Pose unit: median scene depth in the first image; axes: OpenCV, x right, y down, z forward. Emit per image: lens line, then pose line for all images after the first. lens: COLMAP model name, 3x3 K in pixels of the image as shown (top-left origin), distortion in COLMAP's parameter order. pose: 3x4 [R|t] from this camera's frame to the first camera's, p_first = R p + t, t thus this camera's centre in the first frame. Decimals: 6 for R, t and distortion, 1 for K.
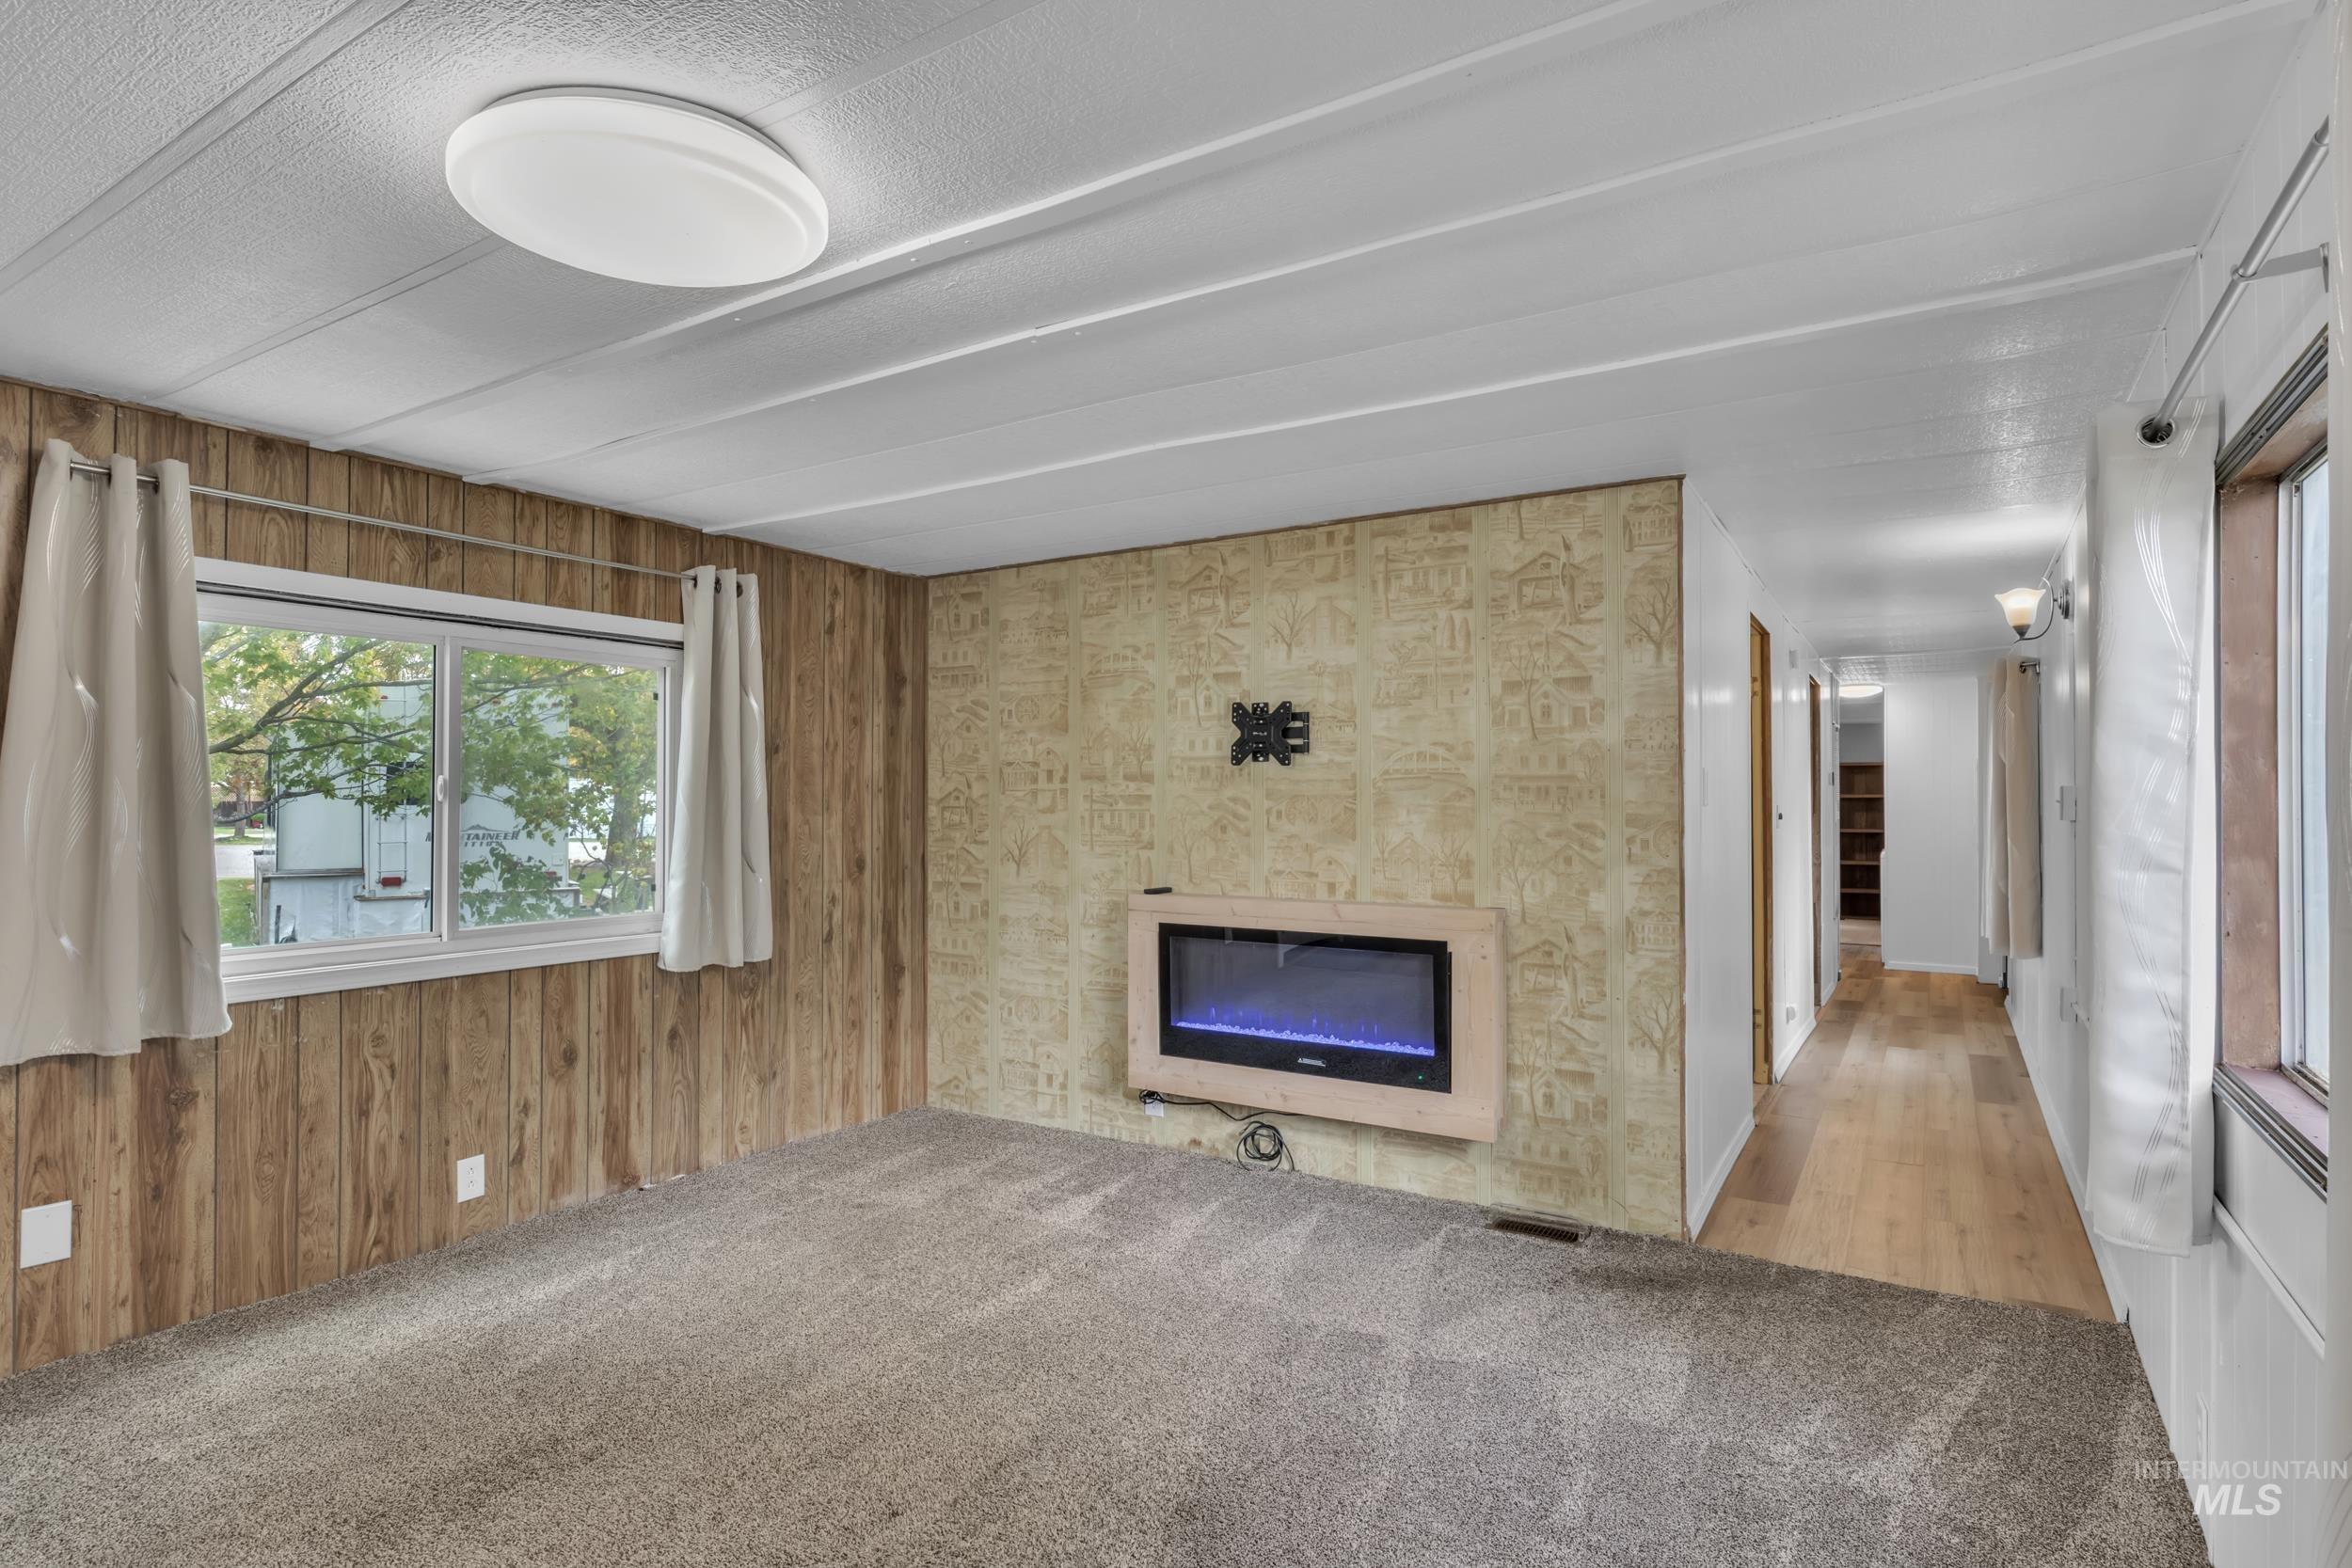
lens RADIAL K [[1194.5, 0, 1176.0], [0, 1194.5, 784.0], [0, 0, 1]] dist [-0.001004, -0.001634]
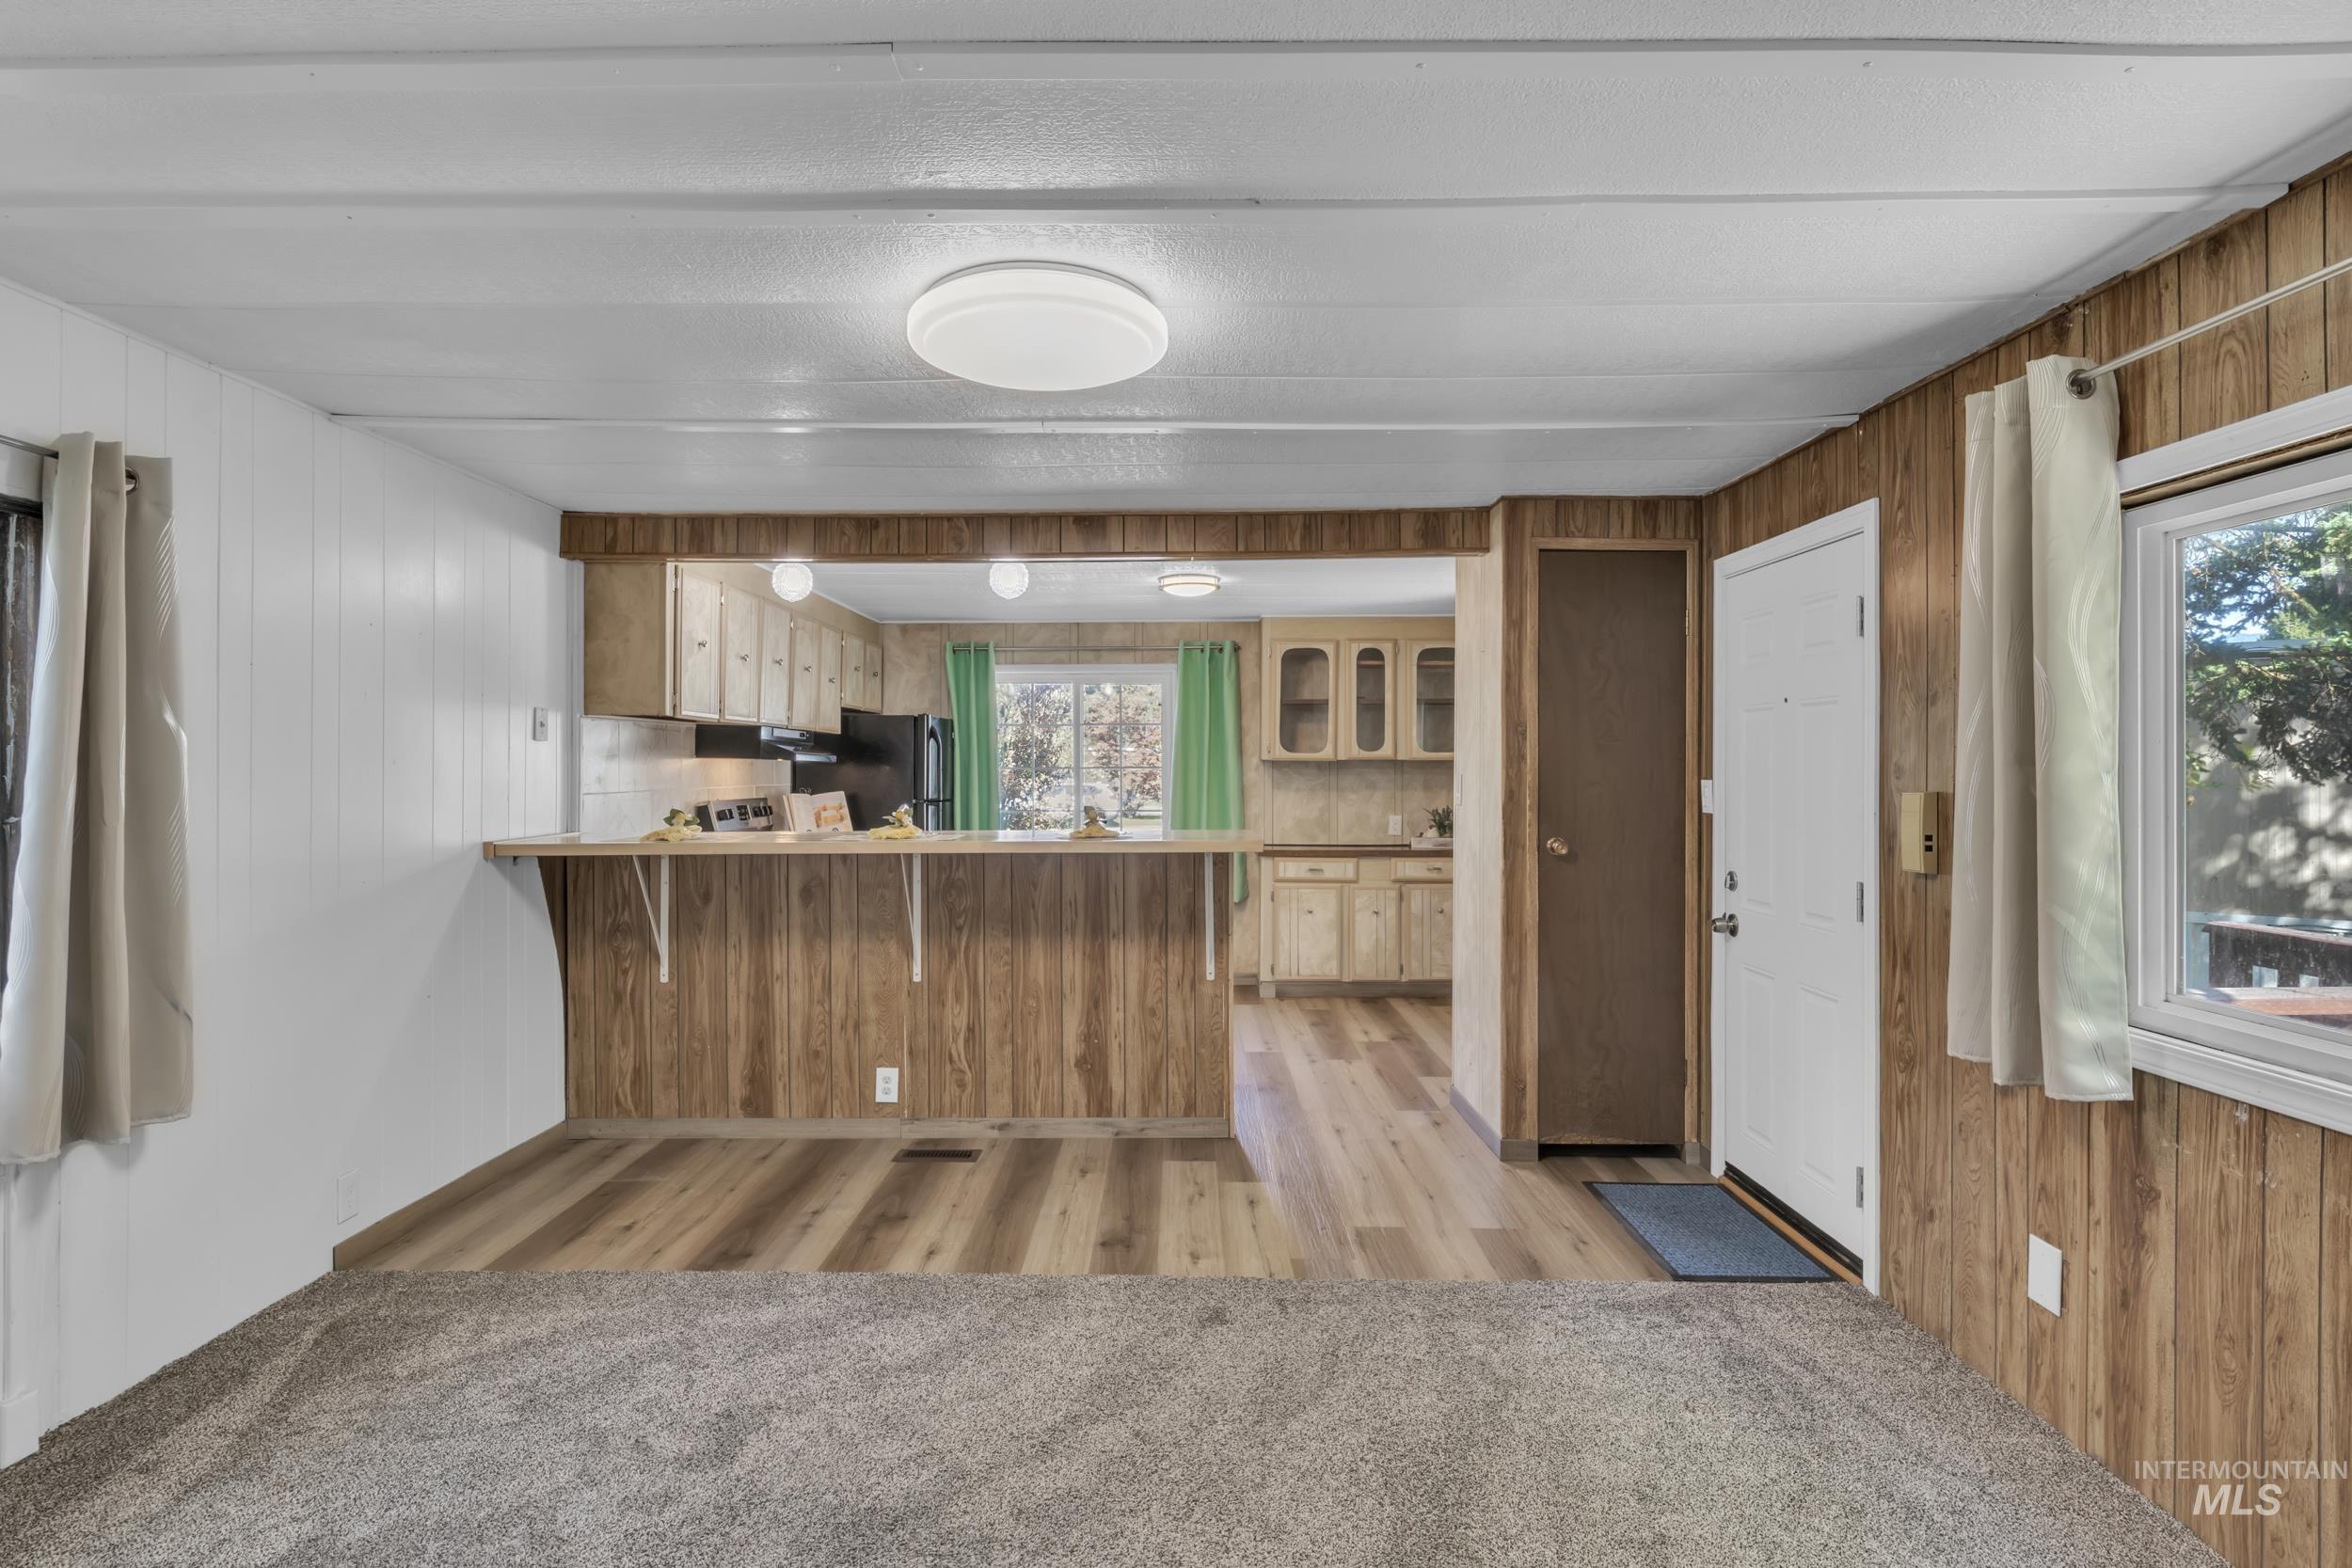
lens RADIAL K [[1229.9, 0, 1176.0], [0, 1229.9, 784.0], [0, 0, 1]] dist [-0.003097, -0.000518]
pose [[-0.848846, 0.000811, -0.528640, 0.067772], [0.000887, 1.000000, 0.000109, 0.009785], [0.528640, -0.000377, -0.848846, 1.167748]]
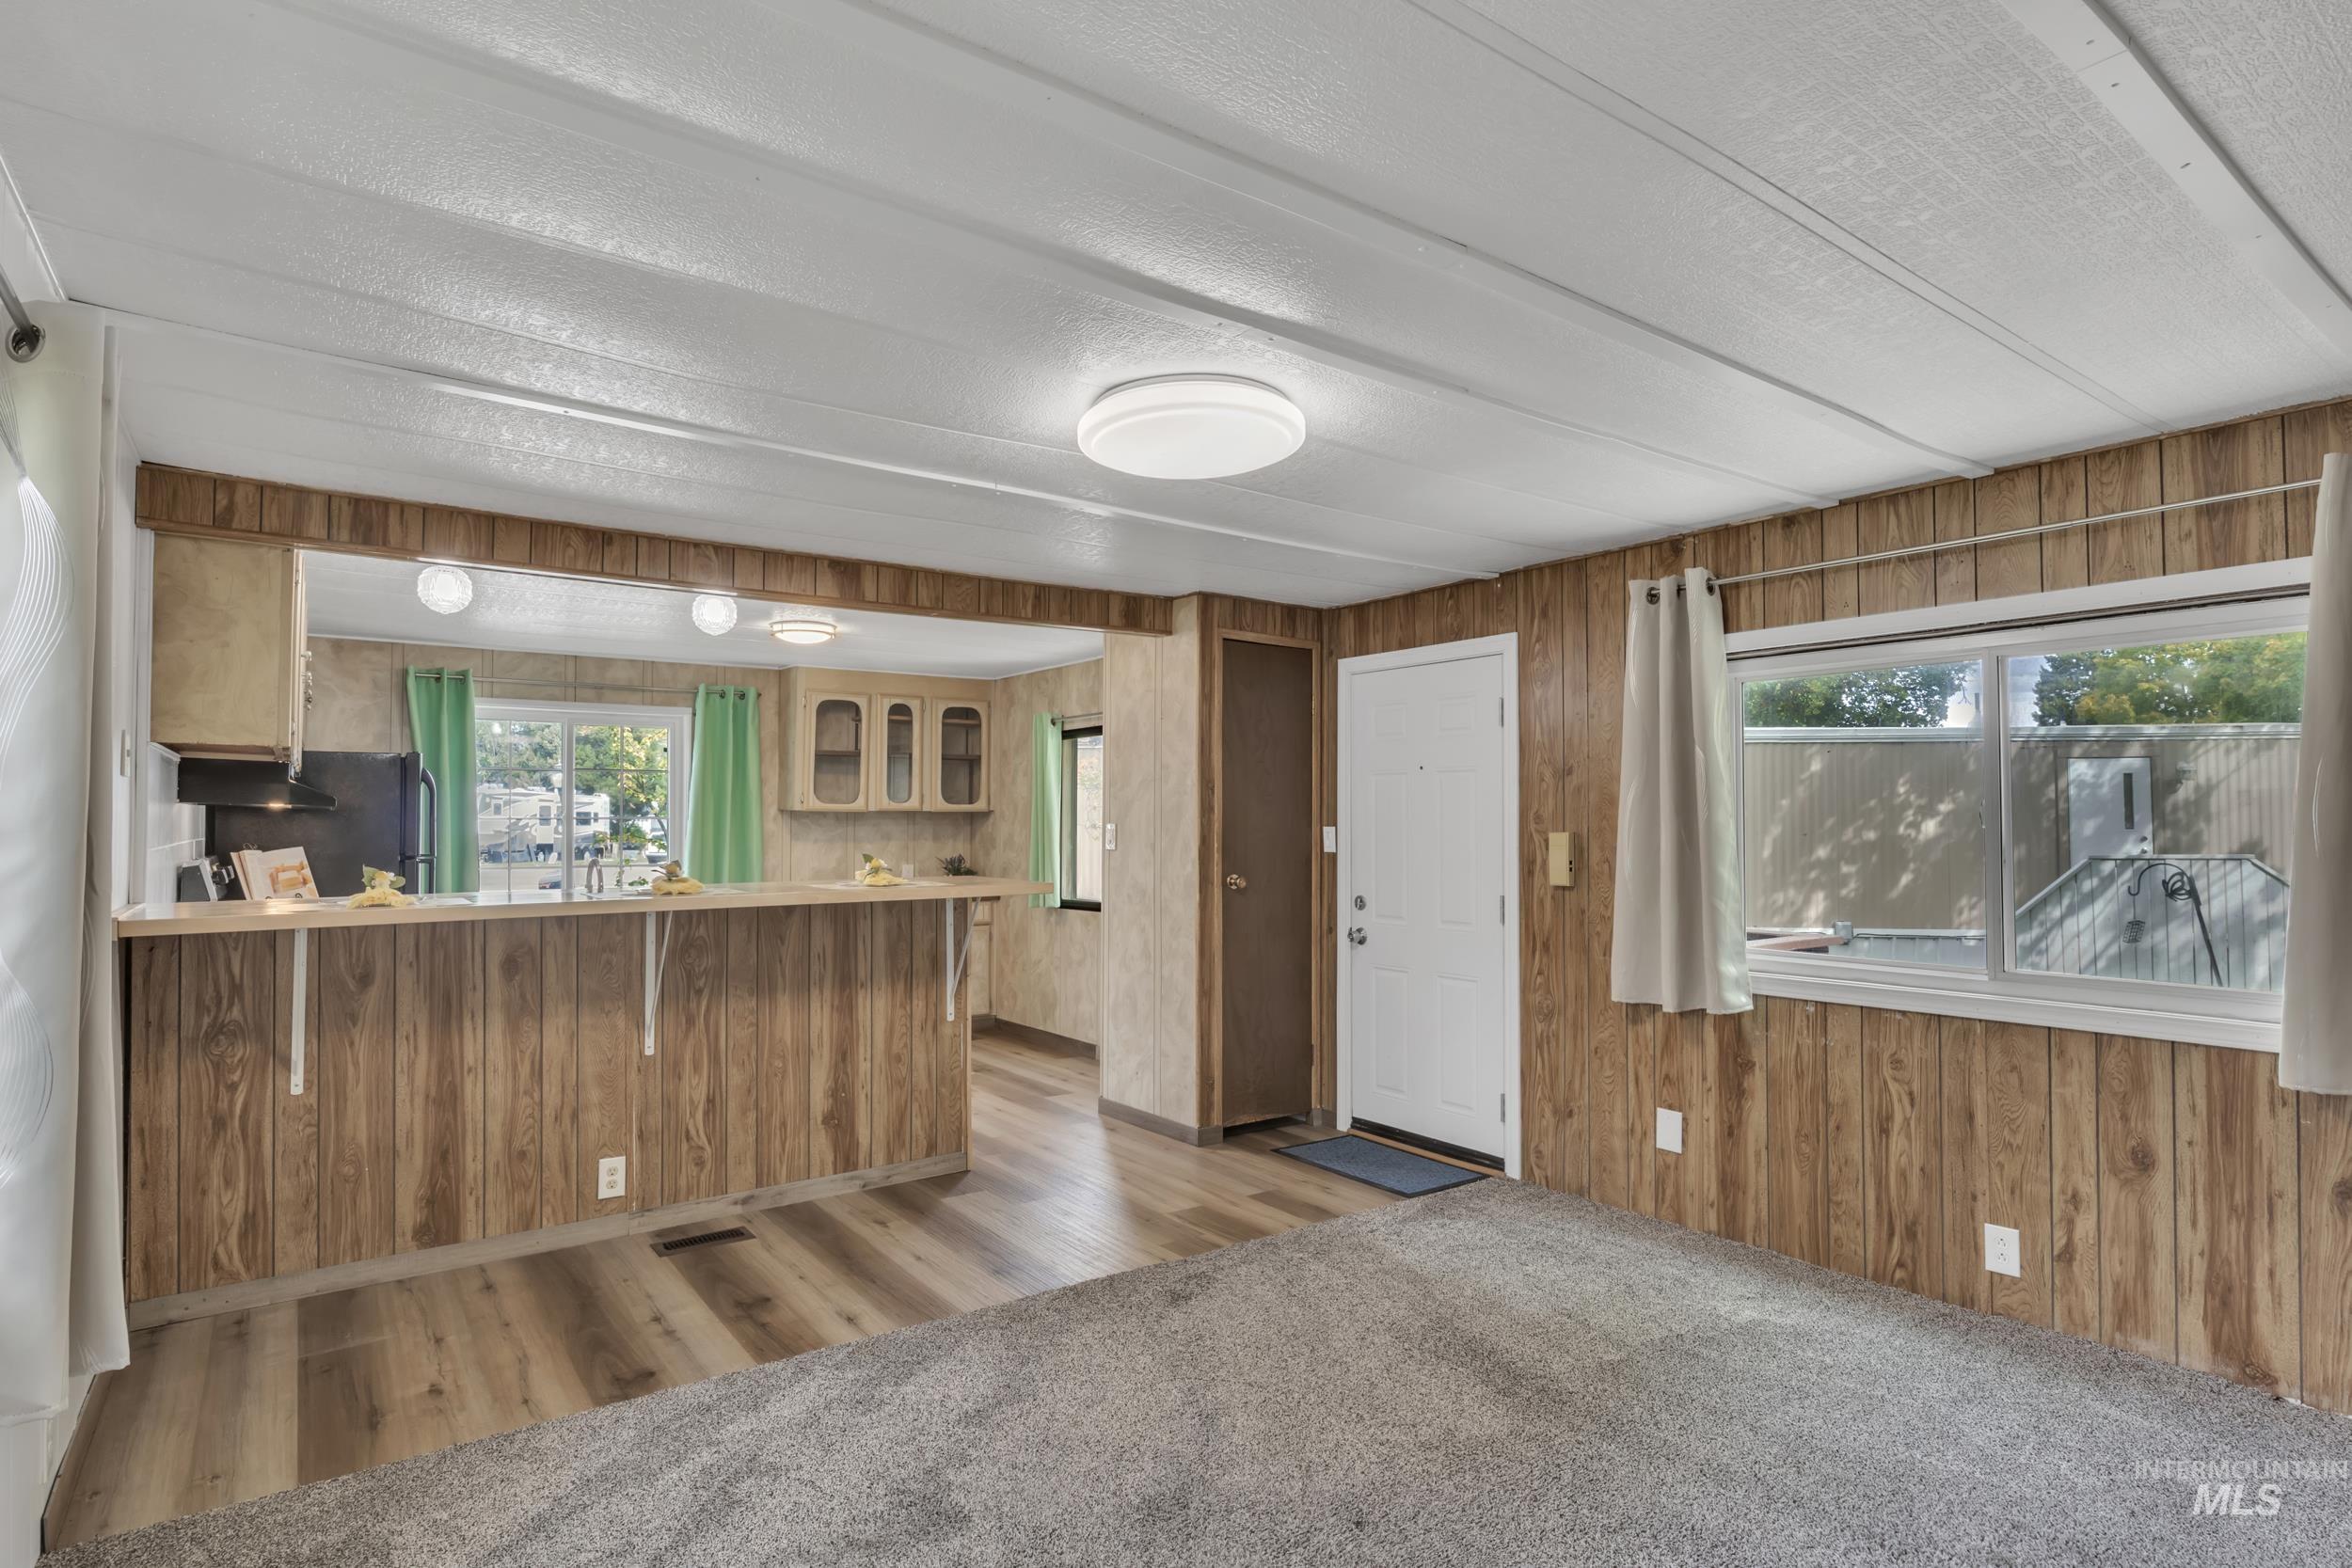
lens RADIAL K [[1216.8, 0, 1175.7], [0, 1216.8, 813.6], [0, 0, 1]] dist [-0.001805, 0.000691]
pose [[-0.359883, -0.012552, -0.932913, 0.512229], [0.008653, 0.999822, -0.016790, 0.014320], [0.932957, -0.014115, -0.359710, 0.796358]]
